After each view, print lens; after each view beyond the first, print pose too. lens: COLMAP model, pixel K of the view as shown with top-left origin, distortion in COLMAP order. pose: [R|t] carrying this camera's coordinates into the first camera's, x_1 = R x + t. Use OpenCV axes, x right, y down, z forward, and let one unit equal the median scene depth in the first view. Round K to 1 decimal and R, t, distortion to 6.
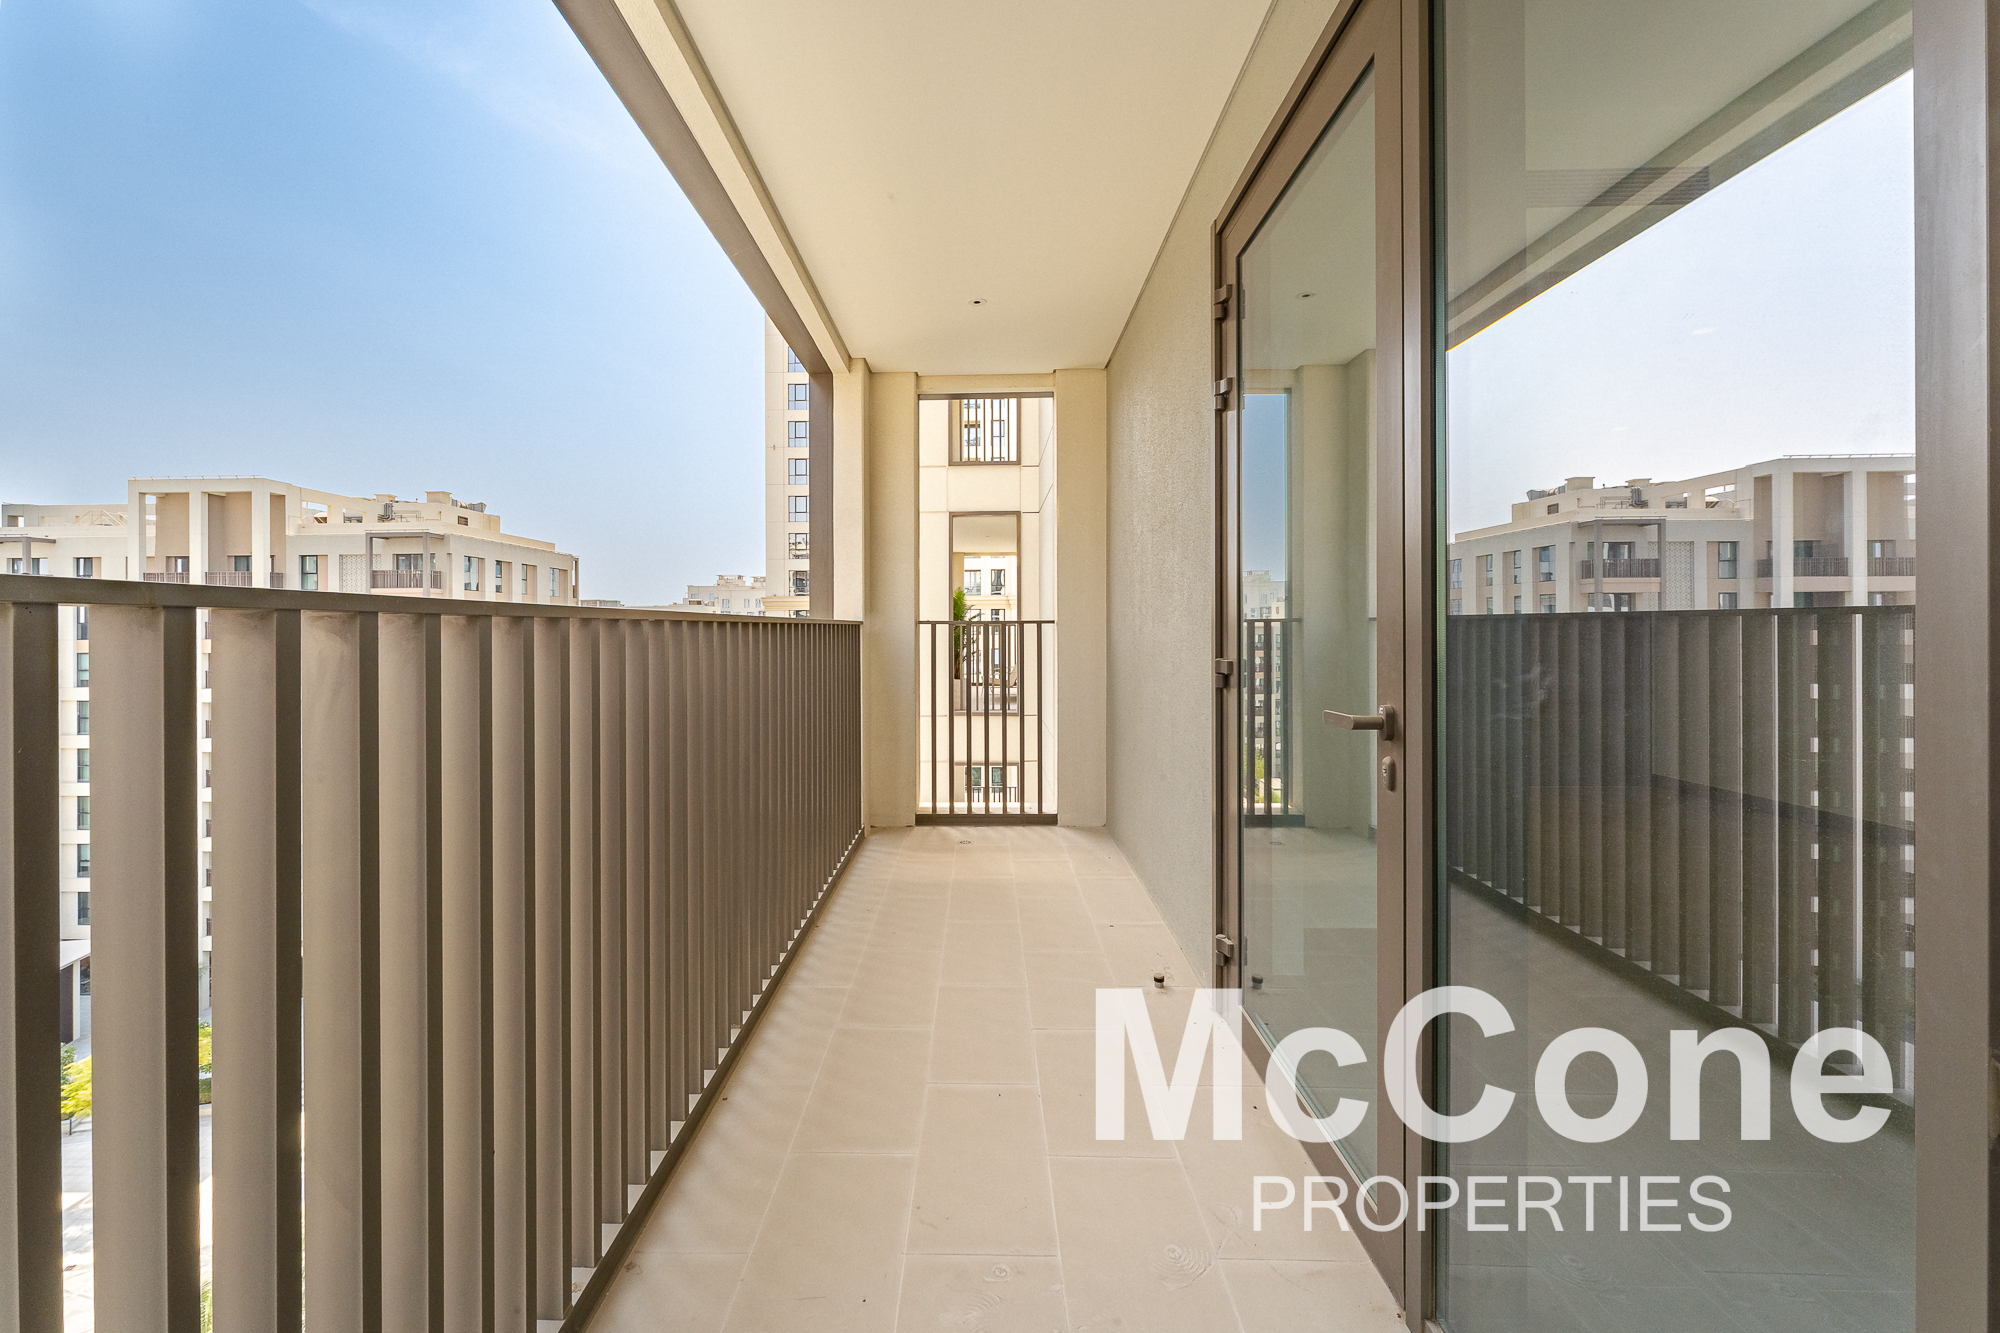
lens RADIAL K [[814.9, 0, 981.2], [0, 814.9, 621.7], [0, 0, 1]] dist [0.000591, -0.000922]
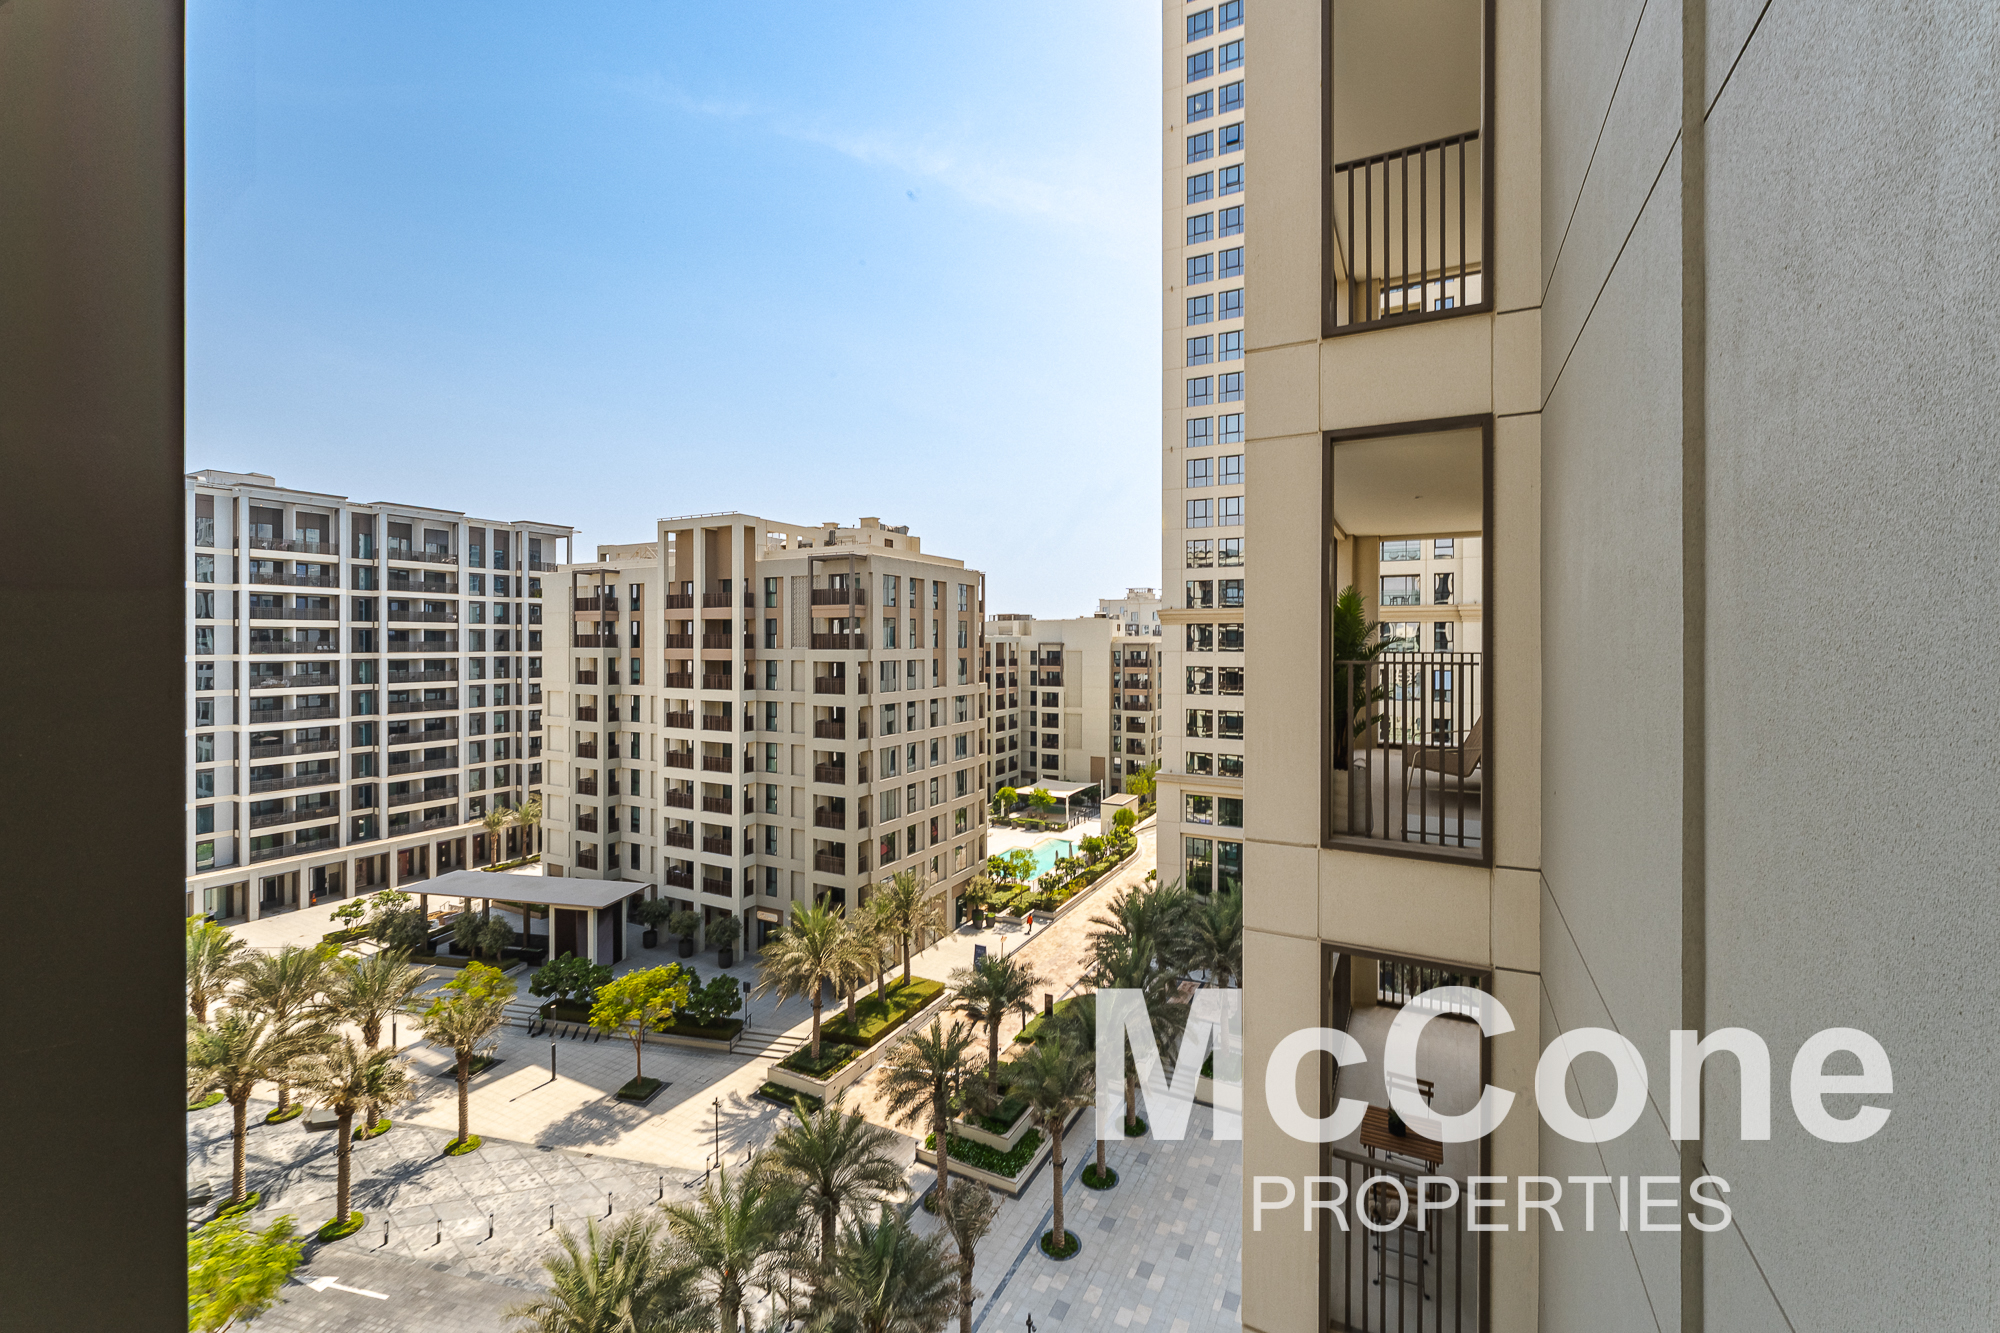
lens RADIAL K [[814.9, 0, 999.8], [0, 814.9, 633.4], [0, 0, 1]] dist [0.000591, -0.000922]
pose [[0.887351, 0.004268, -0.461075, 0.003638], [-0.005123, 0.999987, -0.000603, -0.002821], [0.461066, 0.002897, 0.887361, 0.116549]]
